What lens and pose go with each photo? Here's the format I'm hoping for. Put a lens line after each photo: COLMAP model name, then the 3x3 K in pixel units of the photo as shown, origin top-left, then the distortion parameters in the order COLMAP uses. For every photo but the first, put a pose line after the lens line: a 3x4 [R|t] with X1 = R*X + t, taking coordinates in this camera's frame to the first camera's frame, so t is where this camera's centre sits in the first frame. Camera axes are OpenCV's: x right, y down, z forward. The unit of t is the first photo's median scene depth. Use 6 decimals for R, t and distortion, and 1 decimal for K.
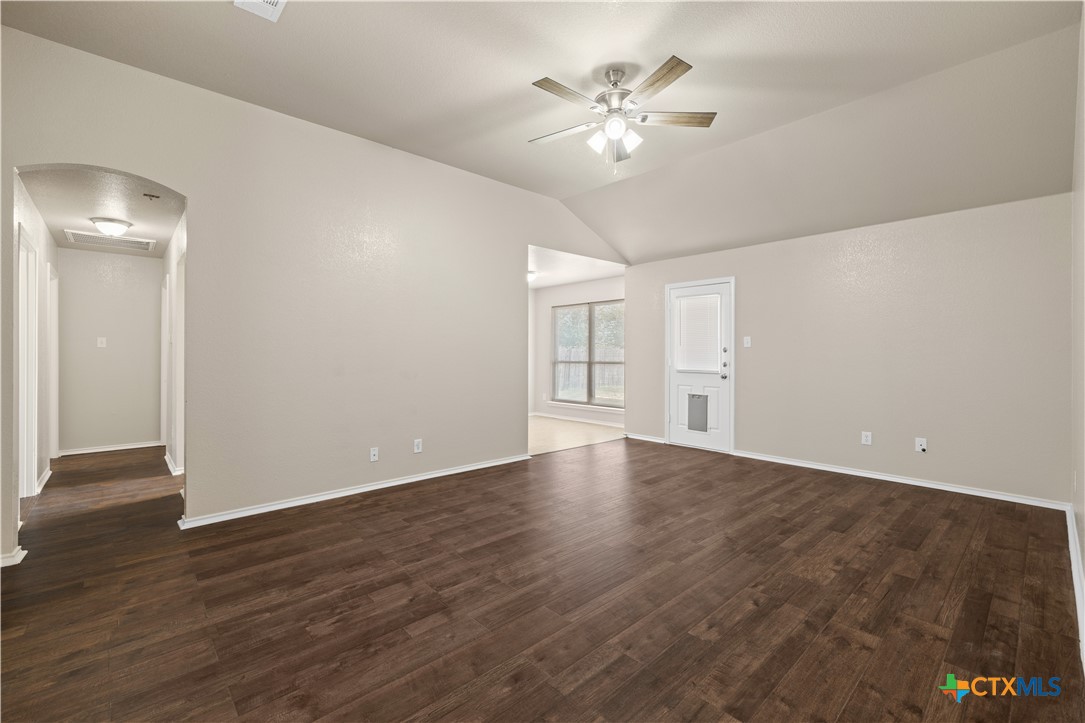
lens RADIAL K [[458.6, 0, 535.1], [0, 458.6, 360.7], [0, 0, 1]] dist [0.001827, 0.000392]
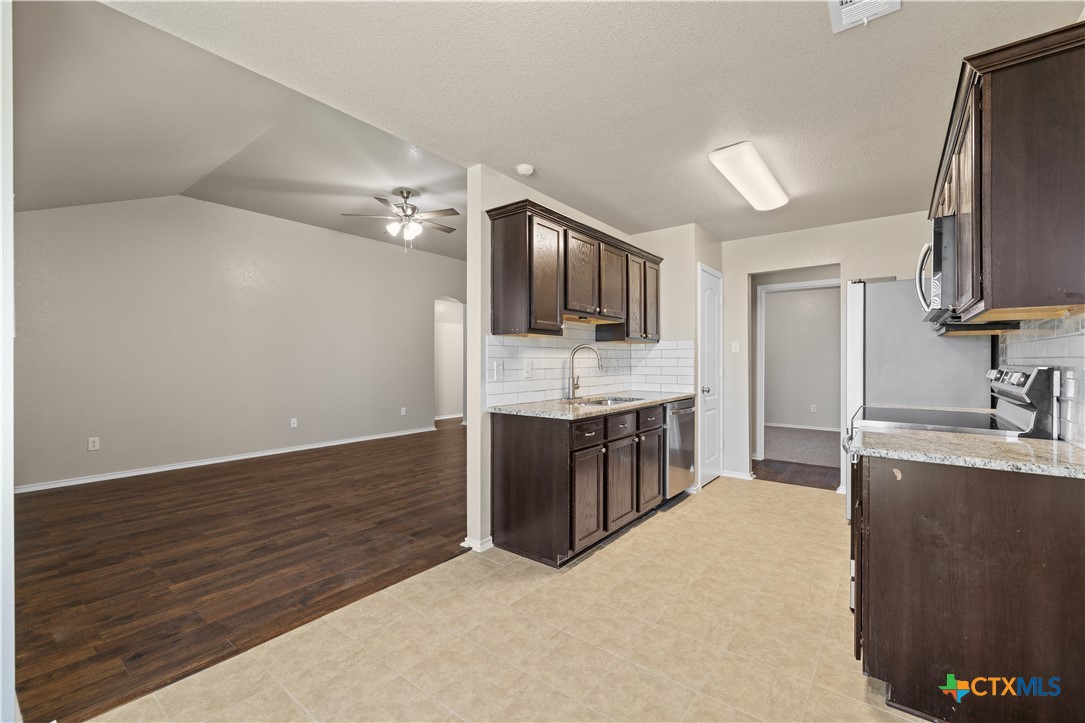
lens RADIAL K [[458.6, 0, 535.1], [0, 458.6, 360.7], [0, 0, 1]] dist [0.001827, 0.000392]
pose [[-0.984188, -0.001206, -0.177123, 0.005027], [-0.003606, 0.999906, 0.013224, -0.040399], [0.177091, 0.013654, -0.984100, 2.754777]]
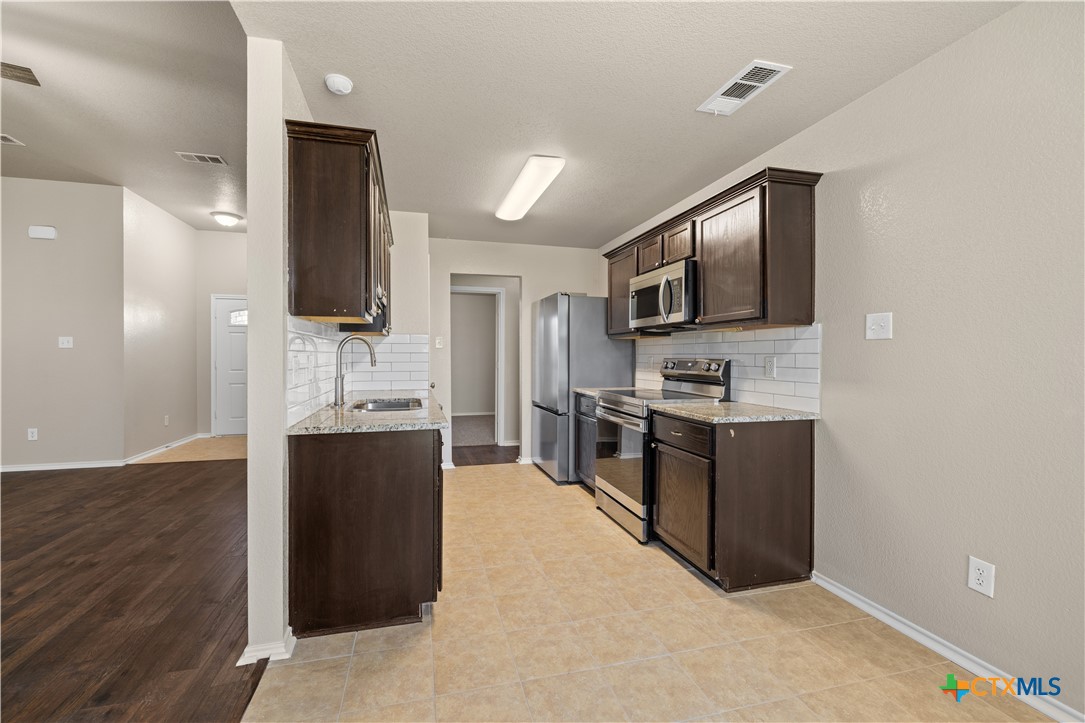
lens RADIAL K [[455.9, 0, 538.0], [0, 455.9, 358.7], [0, 0, 1]] dist [-0.000284, 0.000080]
pose [[-0.447438, 0.004229, -0.894305, 0.337074], [-0.013385, 0.999845, 0.011424, -0.034287], [0.894215, 0.017082, -0.447312, 2.356940]]
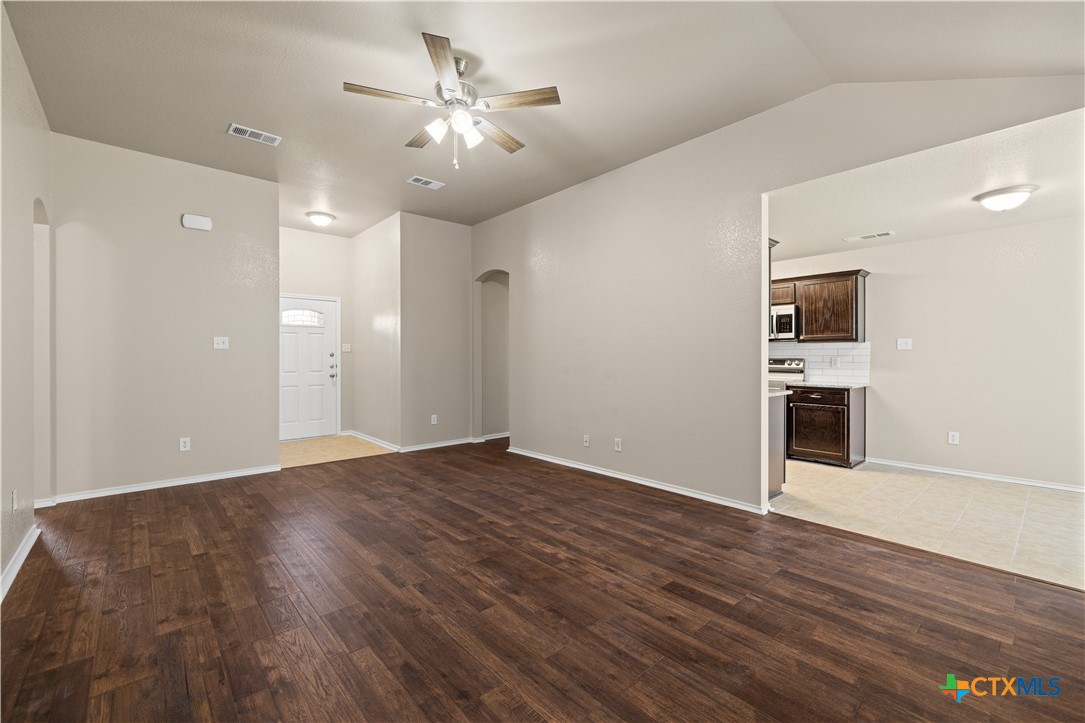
lens RADIAL K [[452.5, 0, 538.6], [0, 452.5, 357.4], [0, 0, 1]] dist [0.002275, -0.000063]
pose [[-0.004780, 0.000365, -0.999989, 1.131849], [-0.013301, 0.999911, 0.000429, -0.017723], [0.999900, 0.013303, -0.004775, 1.186907]]
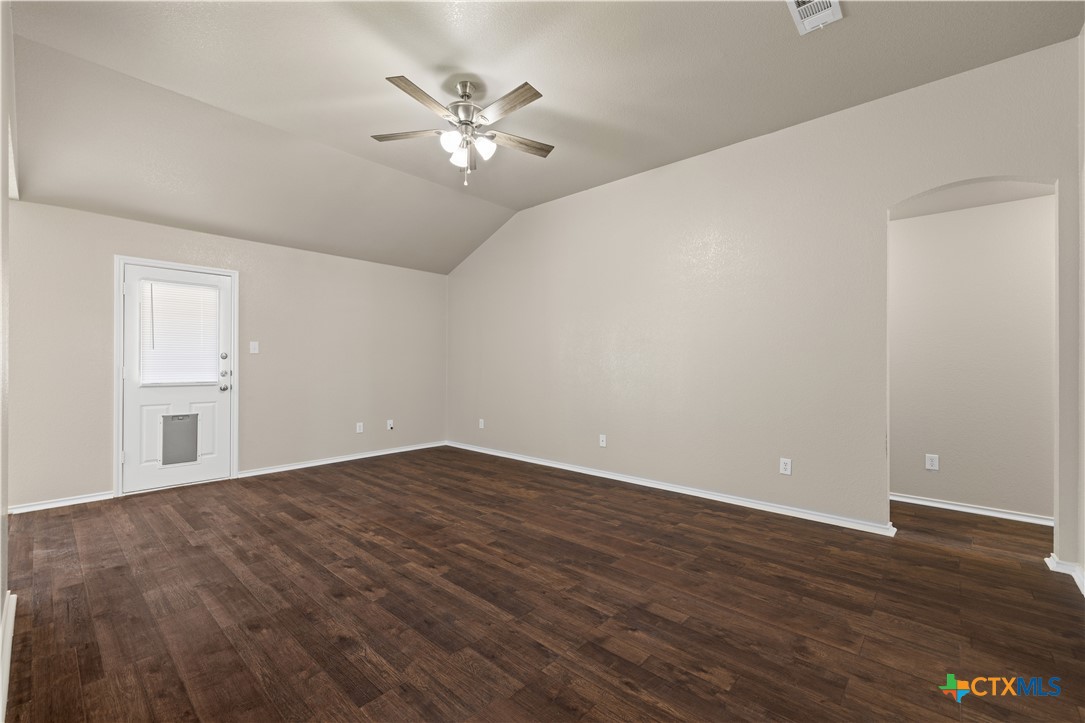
lens RADIAL K [[458.6, 0, 535.1], [0, 458.6, 360.7], [0, 0, 1]] dist [0.001827, 0.000392]
pose [[-0.095343, 0.001872, 0.995443, -0.868507], [0.011494, 0.999934, -0.000780, -0.014153], [-0.995378, 0.011368, -0.095358, 0.952255]]
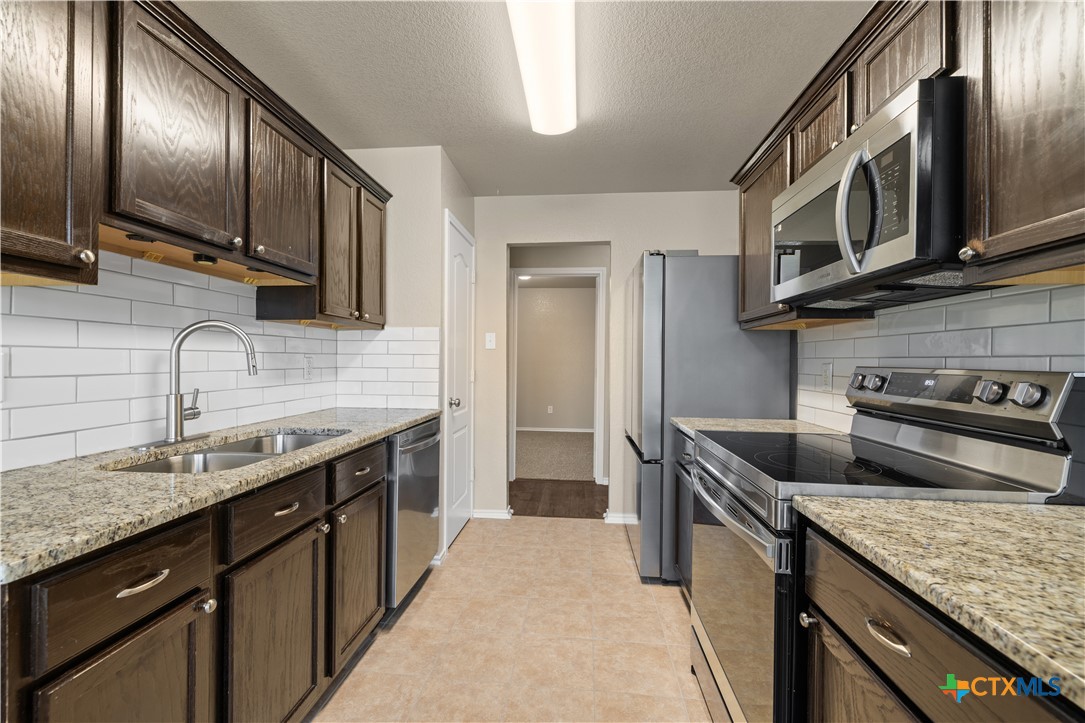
lens RADIAL K [[458.6, 0, 535.1], [0, 458.6, 360.7], [0, 0, 1]] dist [0.001827, 0.000392]
pose [[-0.737128, -0.006617, -0.675721, -0.248539], [-0.017623, 0.999800, 0.009434, -0.031526], [0.675523, 0.018863, -0.737097, 2.258642]]
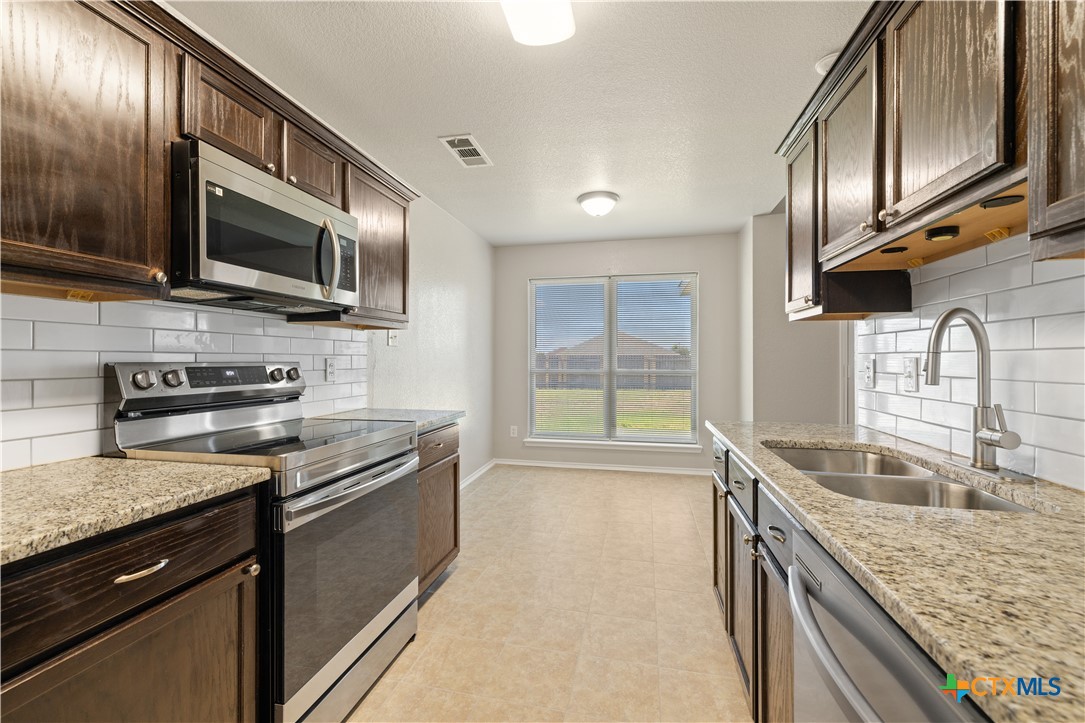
lens RADIAL K [[458.6, 0, 535.1], [0, 458.6, 360.7], [0, 0, 1]] dist [0.001827, 0.000392]
pose [[0.816869, -0.001796, 0.576820, -0.859579], [0.006389, 0.999962, -0.005934, -0.021831], [-0.576787, 0.008533, 0.816850, 1.490812]]
